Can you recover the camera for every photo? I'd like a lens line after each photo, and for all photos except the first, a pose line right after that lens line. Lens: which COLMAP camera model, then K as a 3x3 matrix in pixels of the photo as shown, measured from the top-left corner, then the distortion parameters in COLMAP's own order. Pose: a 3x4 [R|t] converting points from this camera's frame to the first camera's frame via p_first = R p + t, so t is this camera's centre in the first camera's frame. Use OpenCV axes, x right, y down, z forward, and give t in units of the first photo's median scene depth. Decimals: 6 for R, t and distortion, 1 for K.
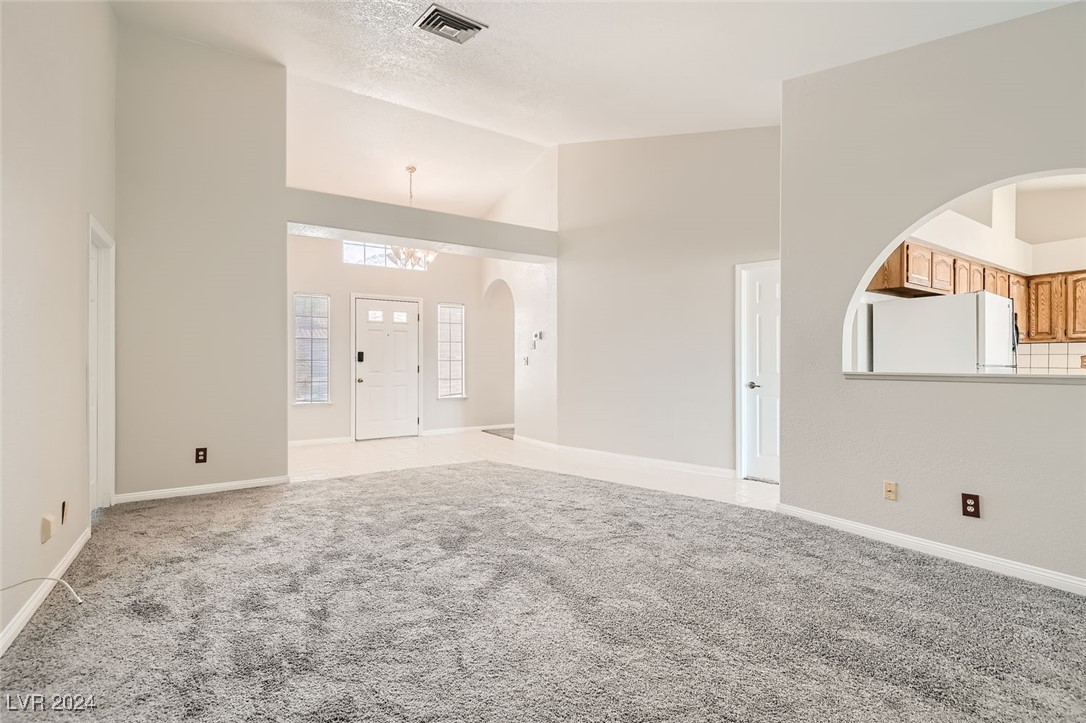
lens RADIAL K [[509.6, 0, 543.0], [0, 509.6, 361.5], [0, 0, 1]] dist [-0.000864, -0.000409]
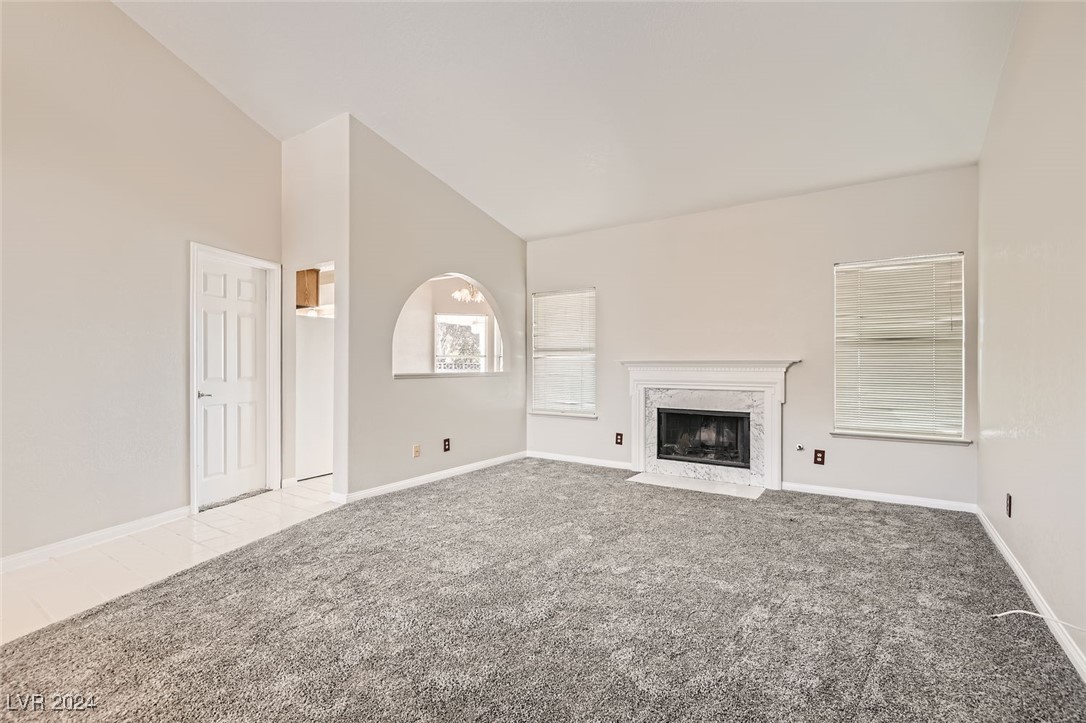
lens RADIAL K [[493.0, 0, 540.1], [0, 493.0, 356.4], [0, 0, 1]] dist [0.014758, -0.018818]
pose [[-0.396555, 0.011642, 0.917937, -0.768594], [-0.007530, 0.999845, -0.015934, -0.007432], [-0.917980, -0.013231, -0.396406, 1.171527]]
